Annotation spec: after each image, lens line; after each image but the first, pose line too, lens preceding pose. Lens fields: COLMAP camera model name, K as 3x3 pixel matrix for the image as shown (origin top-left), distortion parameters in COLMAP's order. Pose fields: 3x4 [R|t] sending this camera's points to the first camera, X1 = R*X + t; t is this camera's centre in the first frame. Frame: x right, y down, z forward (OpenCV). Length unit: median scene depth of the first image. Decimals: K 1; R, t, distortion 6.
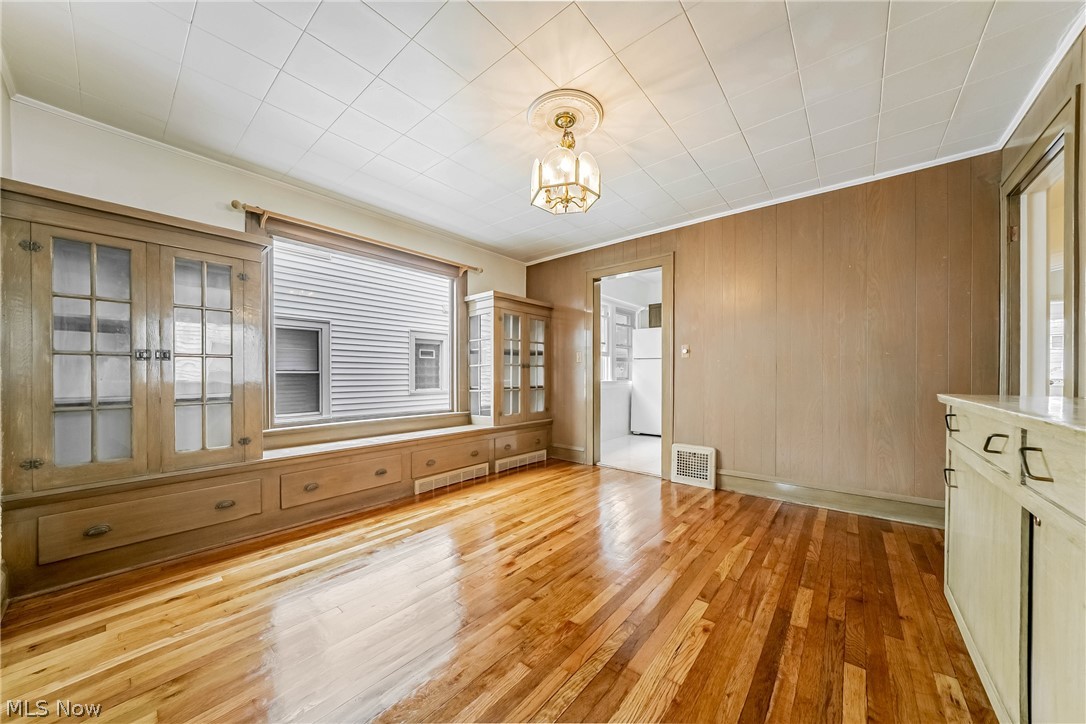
lens RADIAL K [[374.0, 0, 543.2], [0, 374.0, 371.5], [0, 0, 1]] dist [-0.017519, 0.000985]
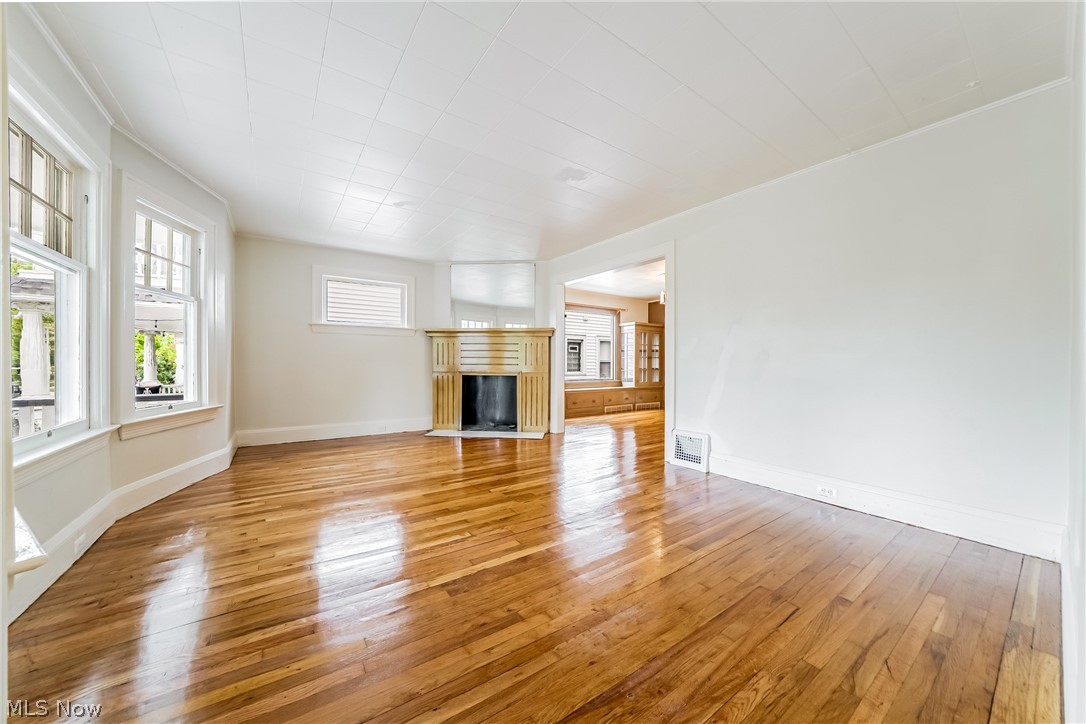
lens RADIAL K [[374.0, 0, 536.8], [0, 374.0, 361.7], [0, 0, 1]] dist [-0.017519, 0.000985]
pose [[0.961414, 0.000859, -0.275106, -0.079042], [0.000527, 0.999988, 0.004965, -0.004549], [0.275106, -0.004918, 0.961401, -1.069514]]
